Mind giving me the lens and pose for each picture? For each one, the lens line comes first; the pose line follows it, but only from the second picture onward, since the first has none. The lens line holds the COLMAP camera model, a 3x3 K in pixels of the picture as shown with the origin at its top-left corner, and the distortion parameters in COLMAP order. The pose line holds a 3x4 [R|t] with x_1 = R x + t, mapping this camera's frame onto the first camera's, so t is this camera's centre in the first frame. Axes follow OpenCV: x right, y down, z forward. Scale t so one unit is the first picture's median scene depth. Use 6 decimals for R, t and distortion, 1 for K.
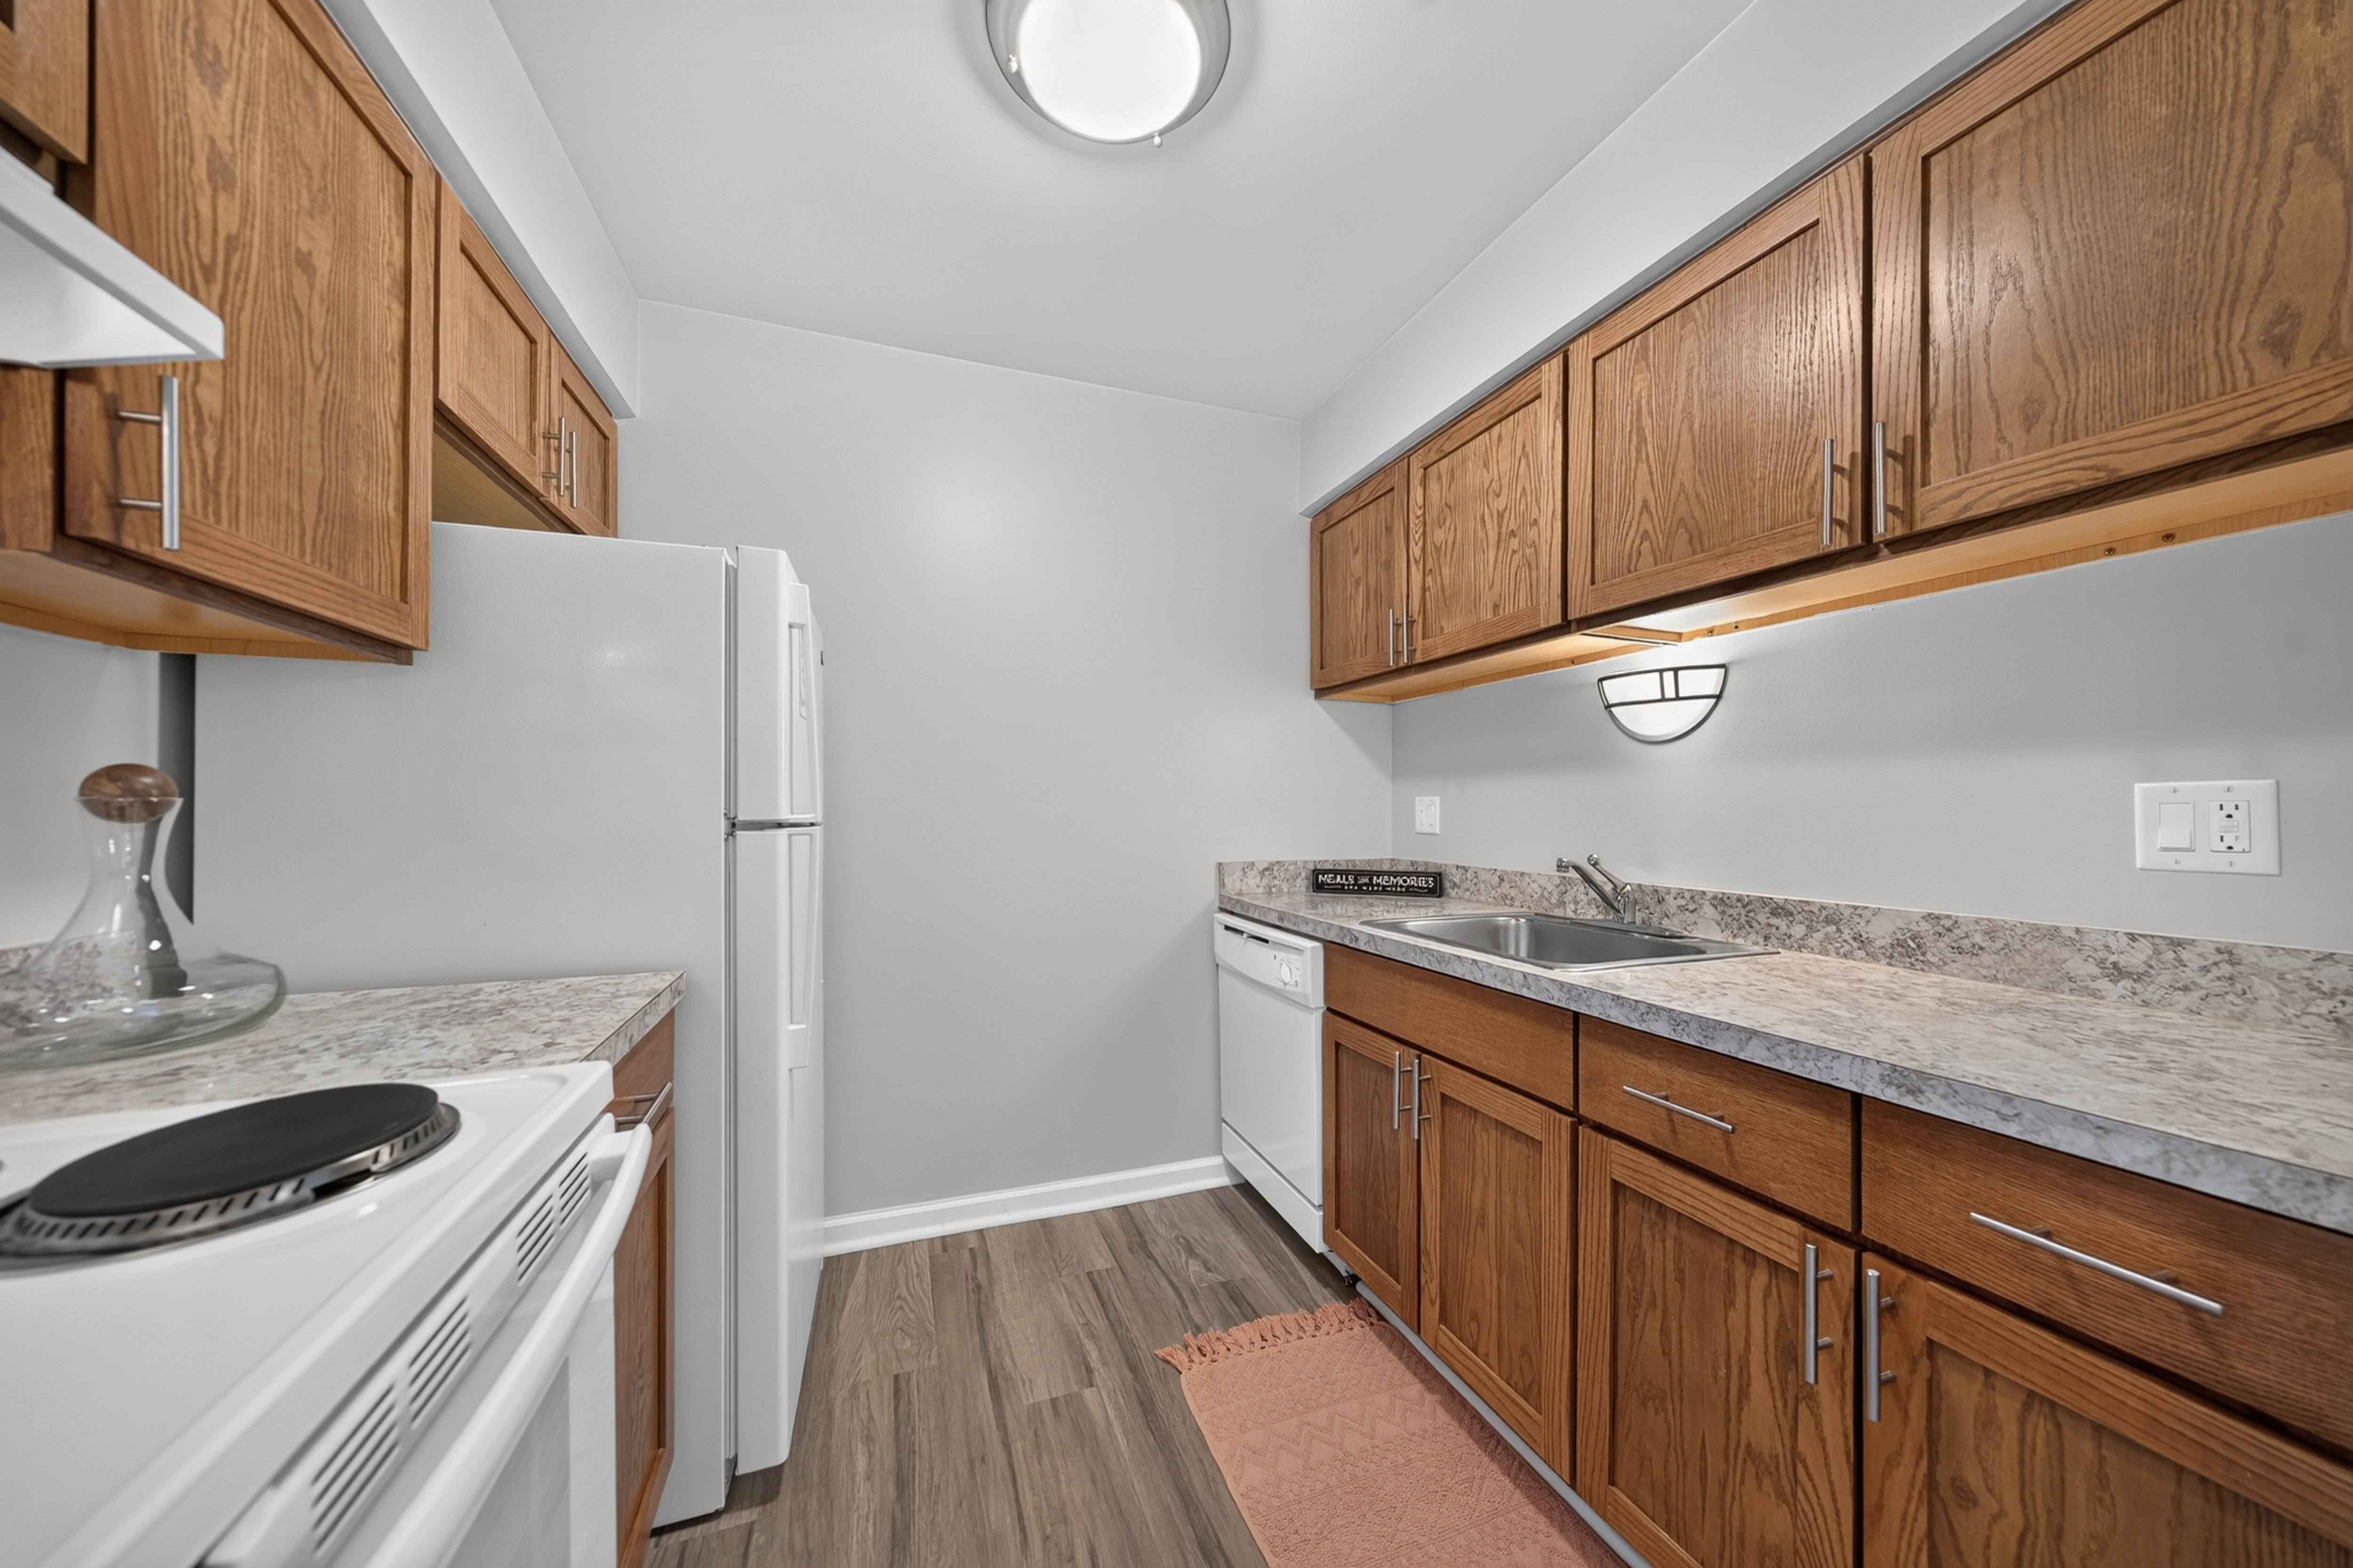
lens RADIAL K [[898.1, 0, 1127.9], [0, 898.1, 814.0], [0, 0, 1]] dist [-0.008070, 0.000710]
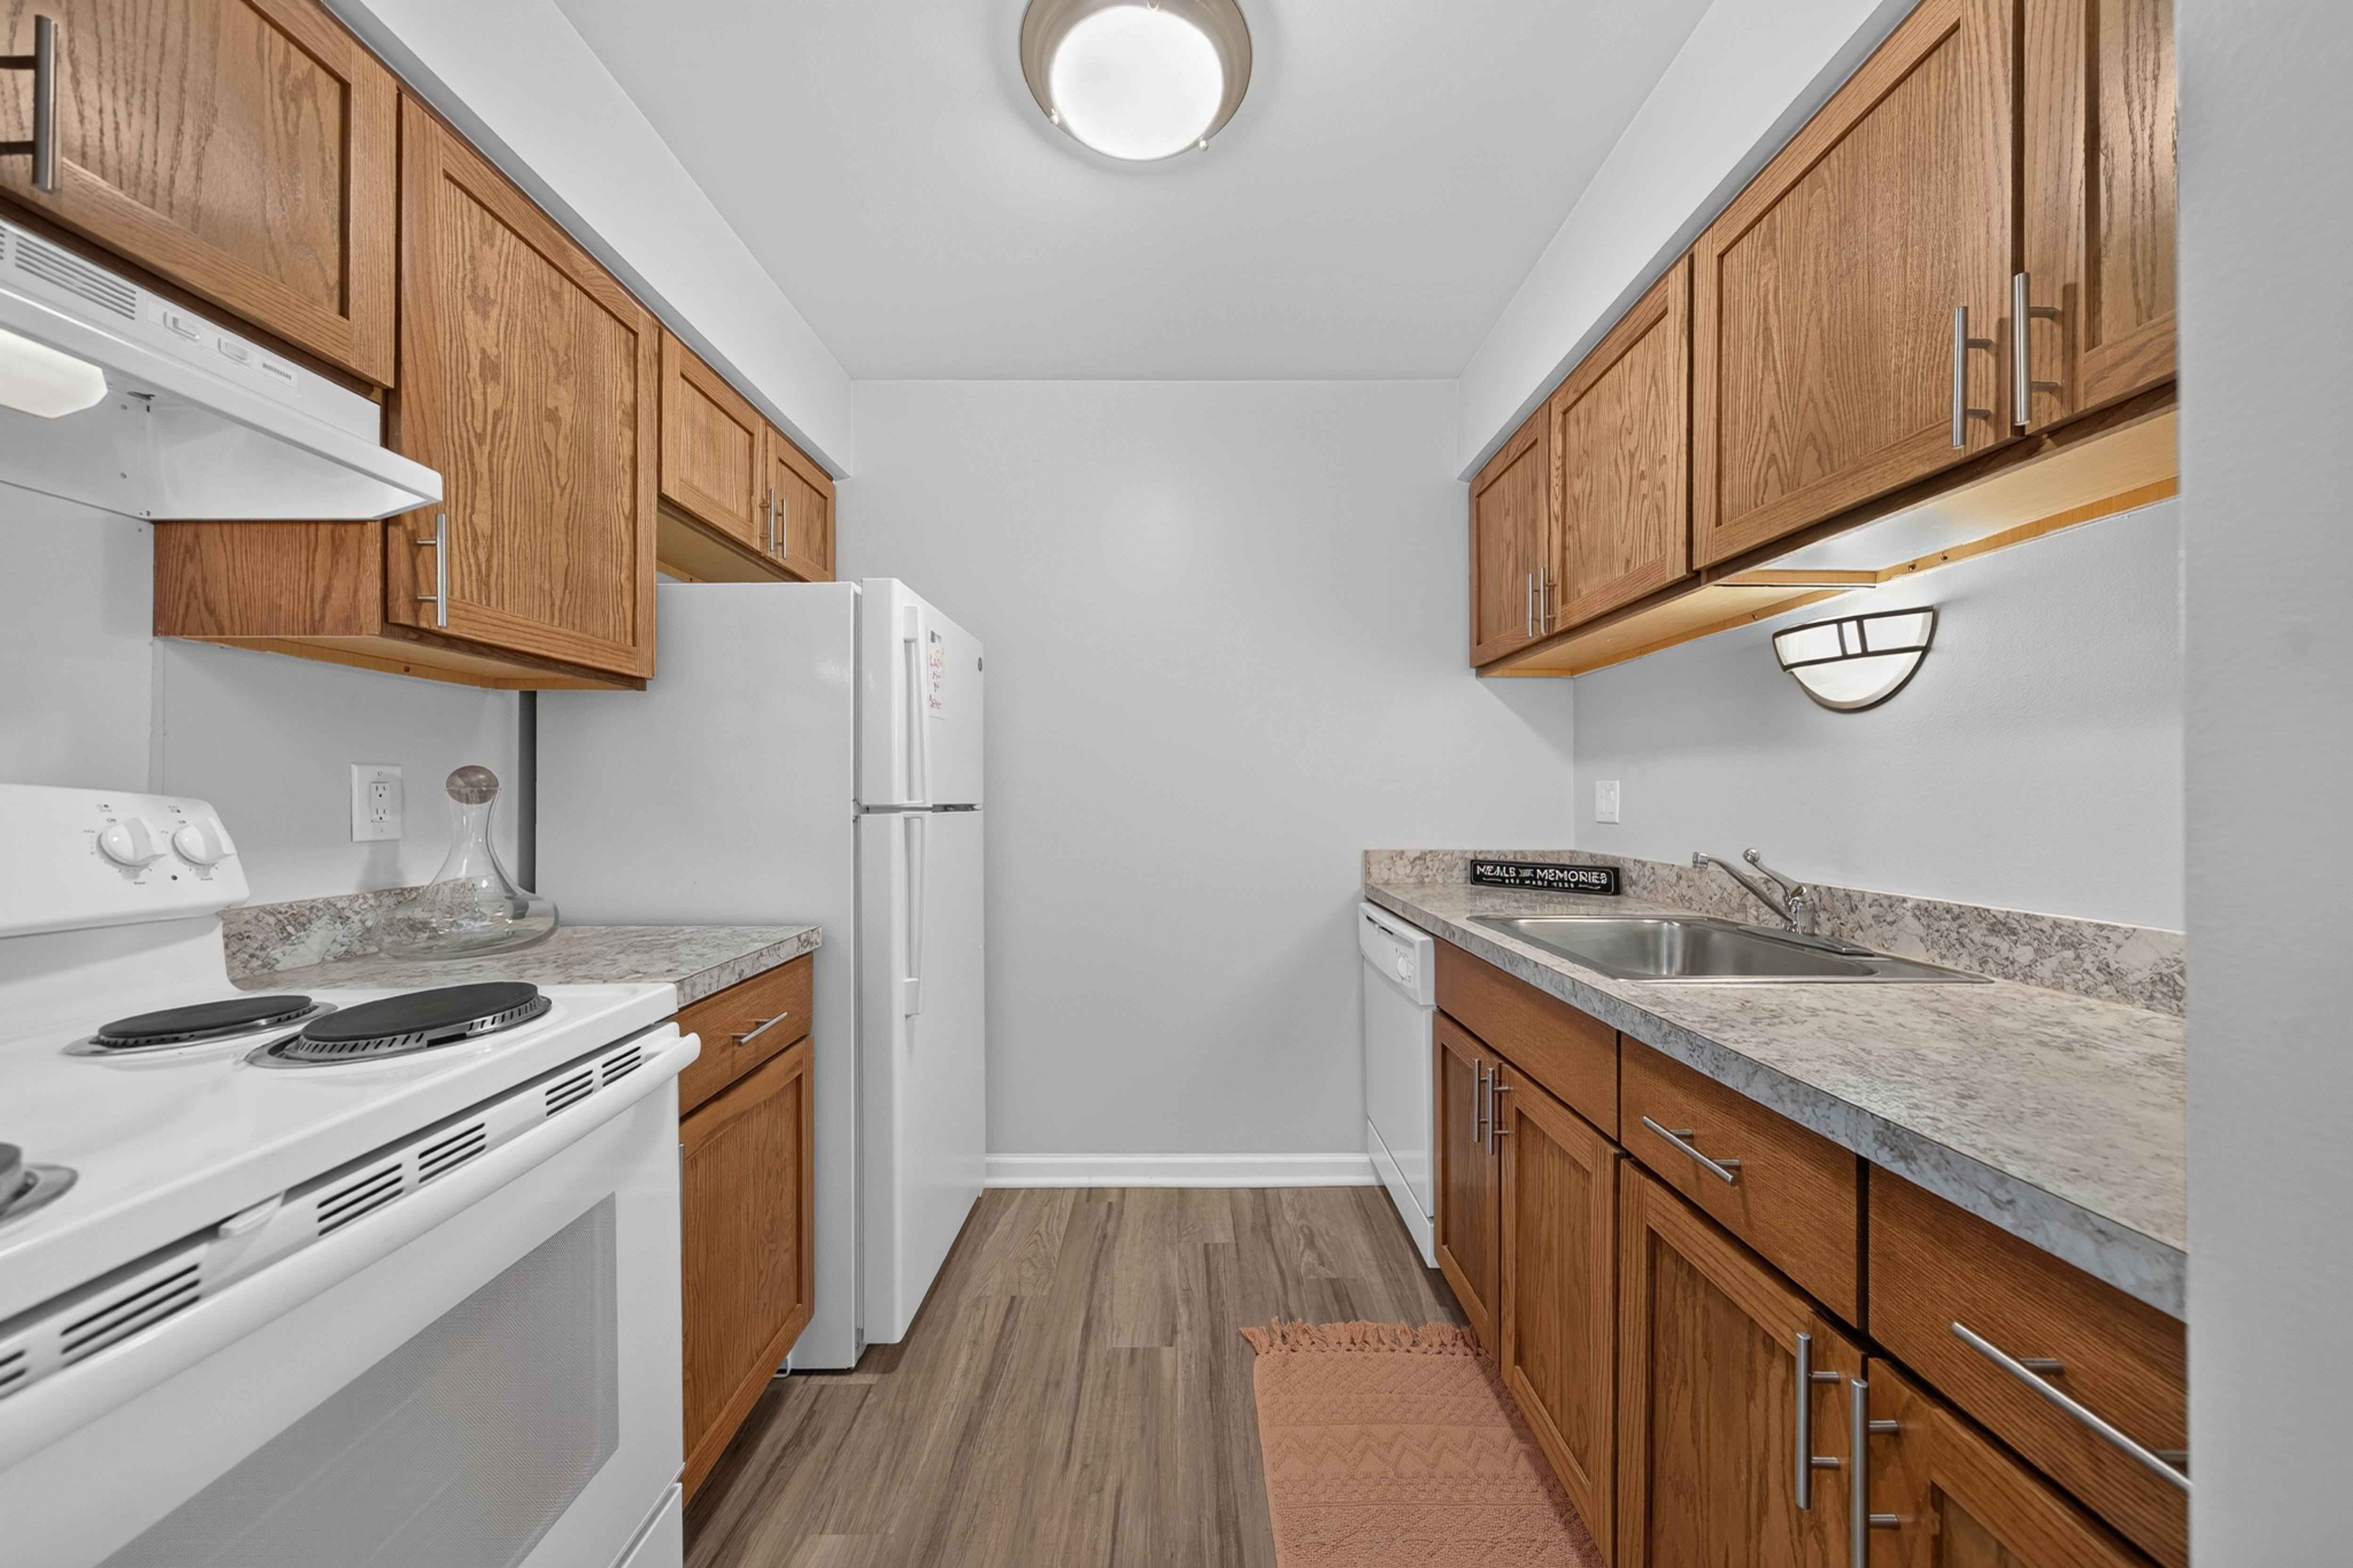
lens RADIAL K [[898.1, 0, 1143.1], [0, 898.1, 805.1], [0, 0, 1]] dist [-0.008070, 0.000710]
pose [[0.922656, 0.002117, -0.385617, 0.381468], [-0.001513, 0.999997, 0.001869, 0.004719], [0.385620, -0.001142, 0.922657, 0.023644]]
